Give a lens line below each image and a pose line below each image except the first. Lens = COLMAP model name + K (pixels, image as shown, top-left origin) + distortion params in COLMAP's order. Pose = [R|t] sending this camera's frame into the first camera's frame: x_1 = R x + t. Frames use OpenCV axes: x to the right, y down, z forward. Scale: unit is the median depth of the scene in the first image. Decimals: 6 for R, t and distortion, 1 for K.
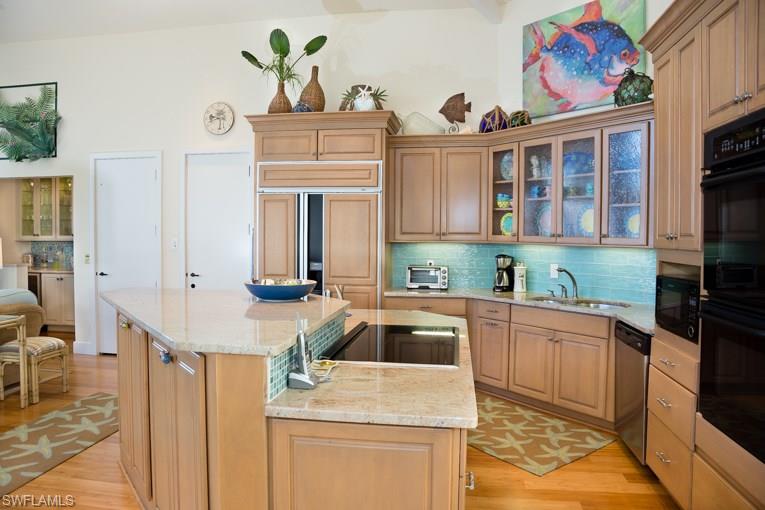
lens RADIAL K [[533.1, 0, 384.4], [0, 533.1, 248.8], [0, 0, 1]] dist [-0.036271, 0.009278]
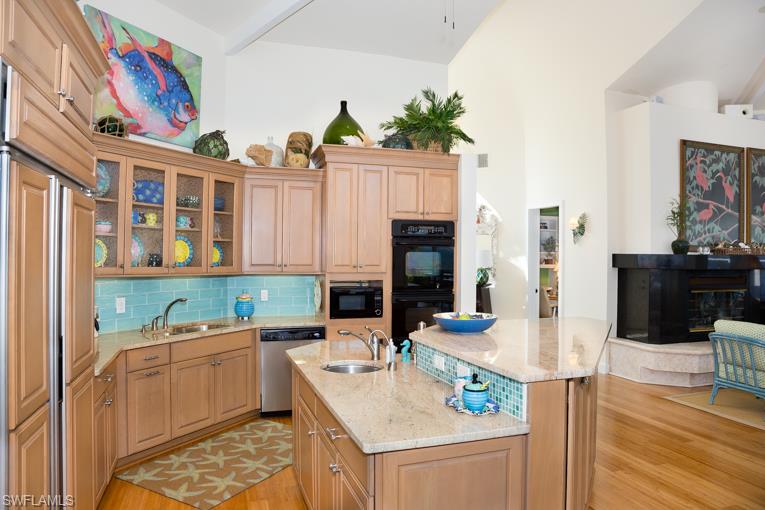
lens RADIAL K [[533.1, 0, 384.4], [0, 533.1, 257.0], [0, 0, 1]] dist [-0.036271, 0.009278]
pose [[-0.438581, -0.004664, 0.898680, -0.757144], [0.021512, 0.999646, 0.015687, -0.049718], [-0.898434, 0.026213, -0.438325, 1.112553]]
